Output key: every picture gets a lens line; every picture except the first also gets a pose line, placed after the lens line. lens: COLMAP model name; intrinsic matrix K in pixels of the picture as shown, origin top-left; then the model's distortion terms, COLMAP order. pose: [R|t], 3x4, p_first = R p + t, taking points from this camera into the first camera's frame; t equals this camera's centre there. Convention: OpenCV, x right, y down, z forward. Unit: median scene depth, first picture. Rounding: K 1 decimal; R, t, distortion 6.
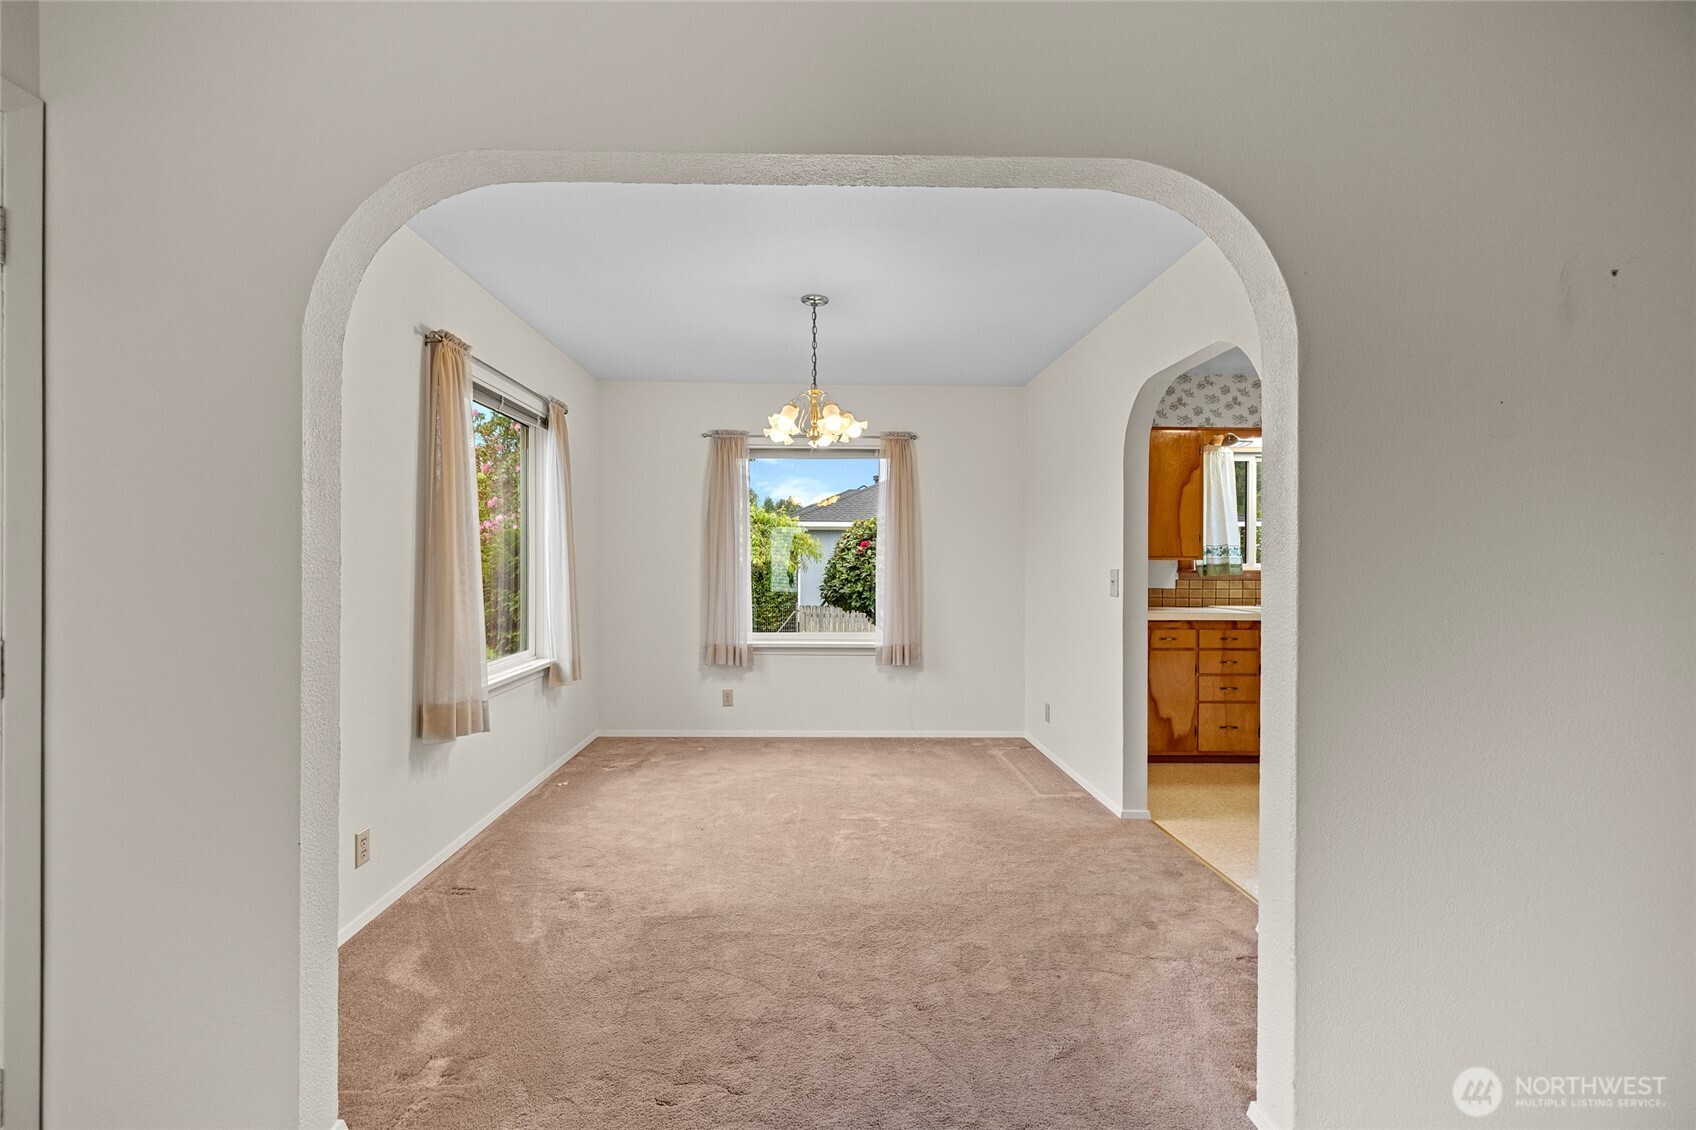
lens RADIAL K [[714.4, 0, 834.6], [0, 714.4, 563.3], [0, 0, 1]] dist [-0.001140, 0.000624]
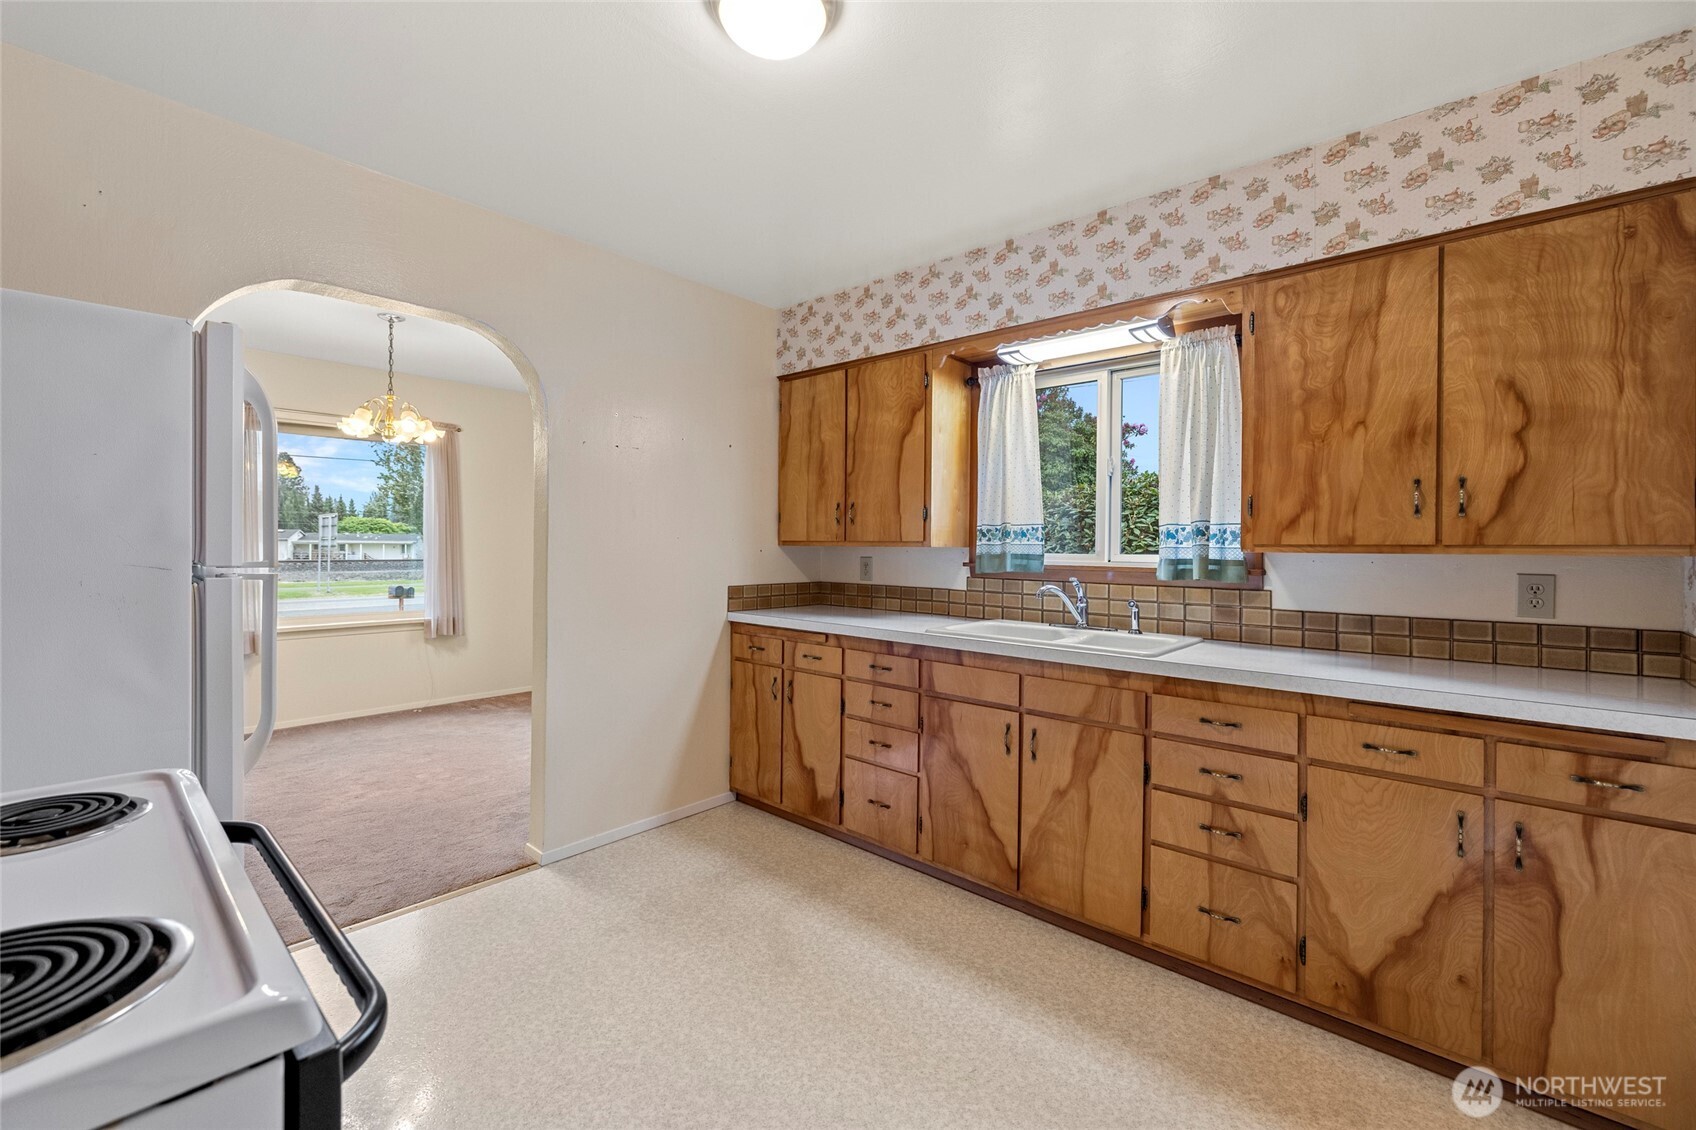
lens RADIAL K [[714.4, 0, 831.7], [0, 714.4, 550.2], [0, 0, 1]] dist [-0.001140, 0.000624]
pose [[0.729031, 0.009569, -0.684414, 0.975497], [-0.009172, 0.999949, 0.004211, -0.004049], [0.684419, 0.003207, 0.729082, 0.499512]]
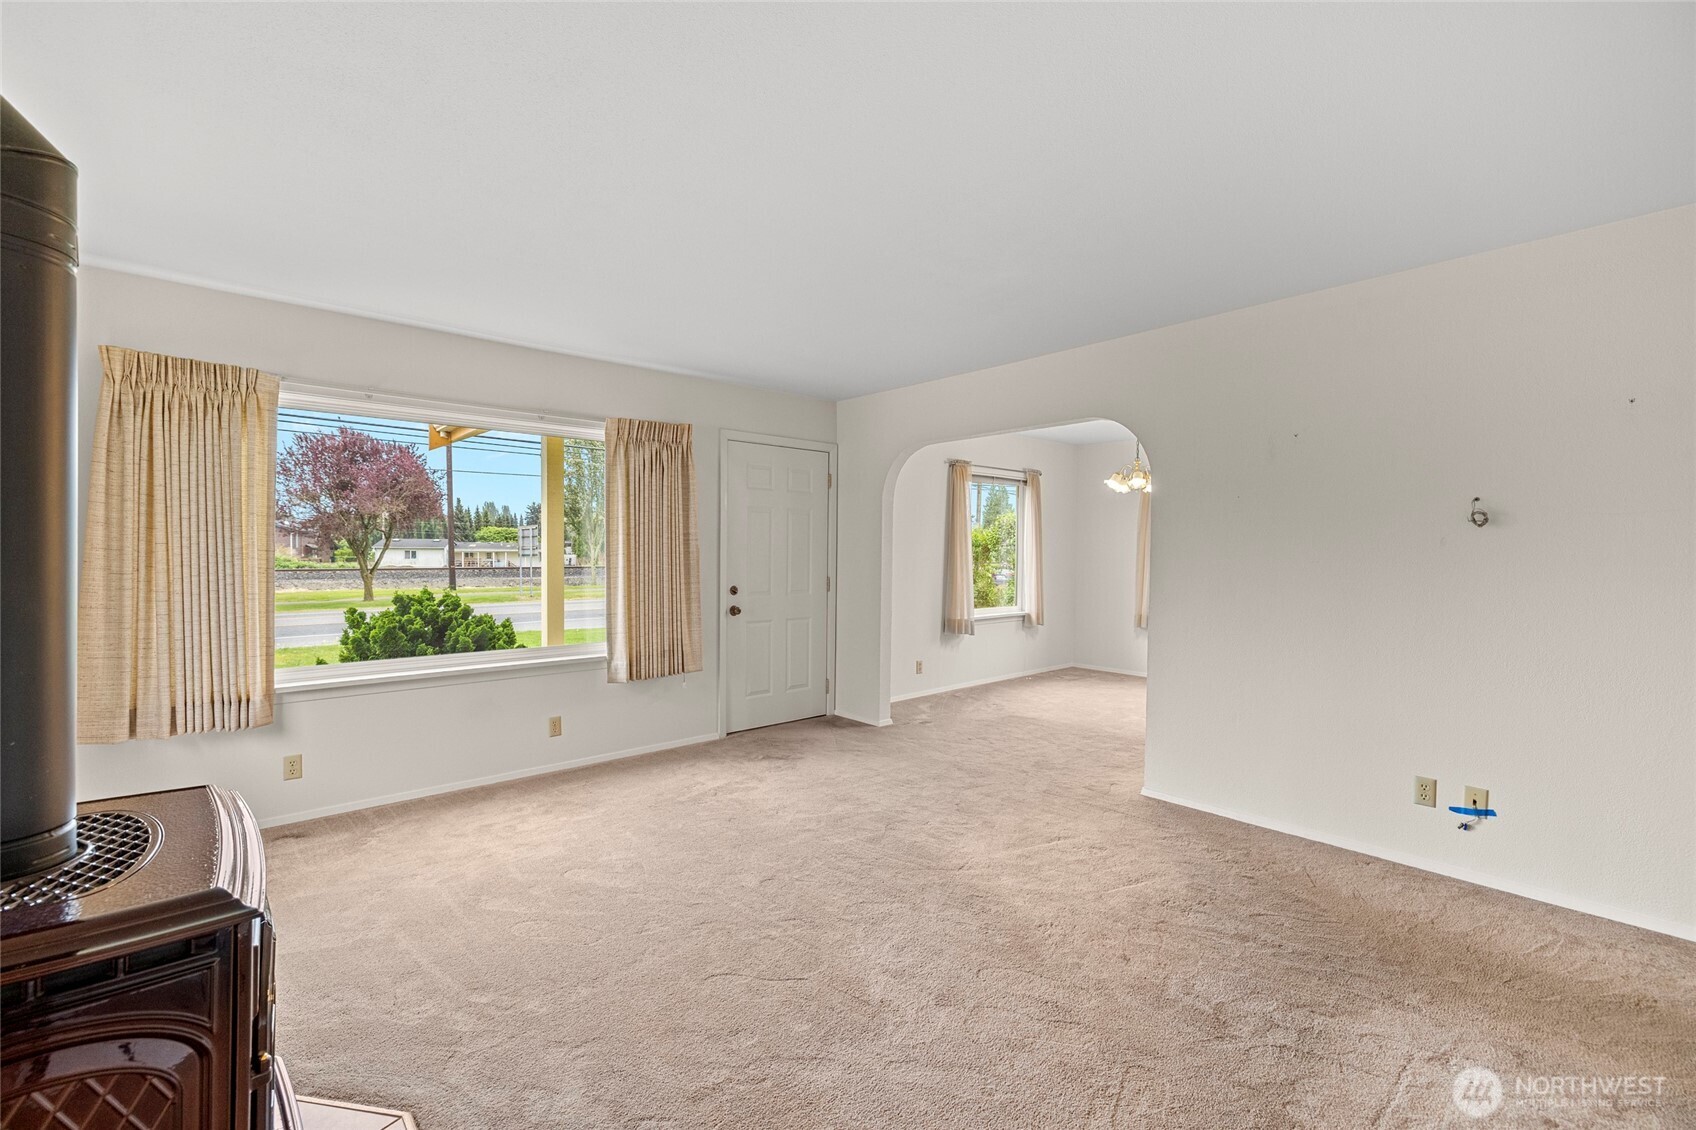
lens RADIAL K [[714.4, 0, 839.0], [0, 714.4, 565.5], [0, 0, 1]] dist [-0.001140, 0.000624]
pose [[0.646374, 0.018295, -0.762801, 0.646745], [-0.009938, 0.999830, 0.015559, -0.008076], [0.762956, -0.002476, 0.646446, -0.522581]]
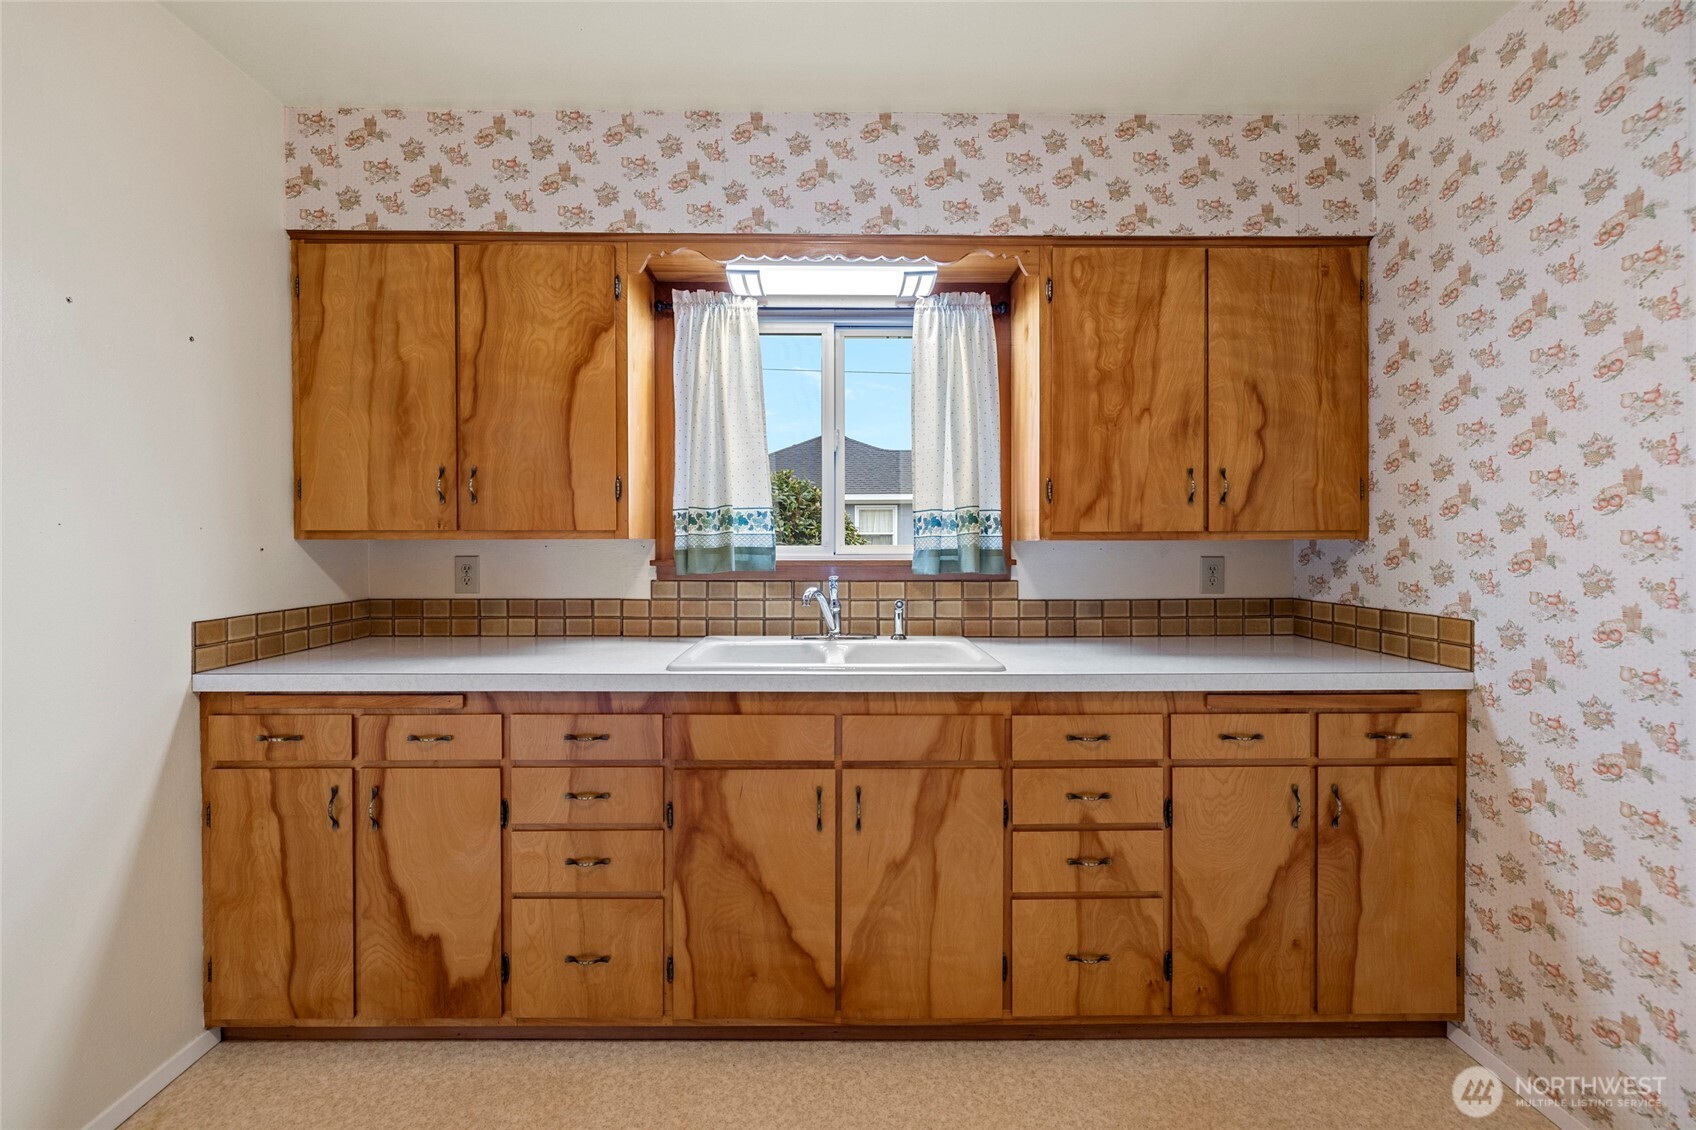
lens RADIAL K [[714.4, 0, 839.9], [0, 714.4, 548.4], [0, 0, 1]] dist [-0.001140, 0.000624]
pose [[0.999989, -0.003139, -0.003586, 0.702814], [0.003178, 0.999935, 0.010992, -0.003692], [0.003551, -0.011003, 0.999933, 0.610213]]
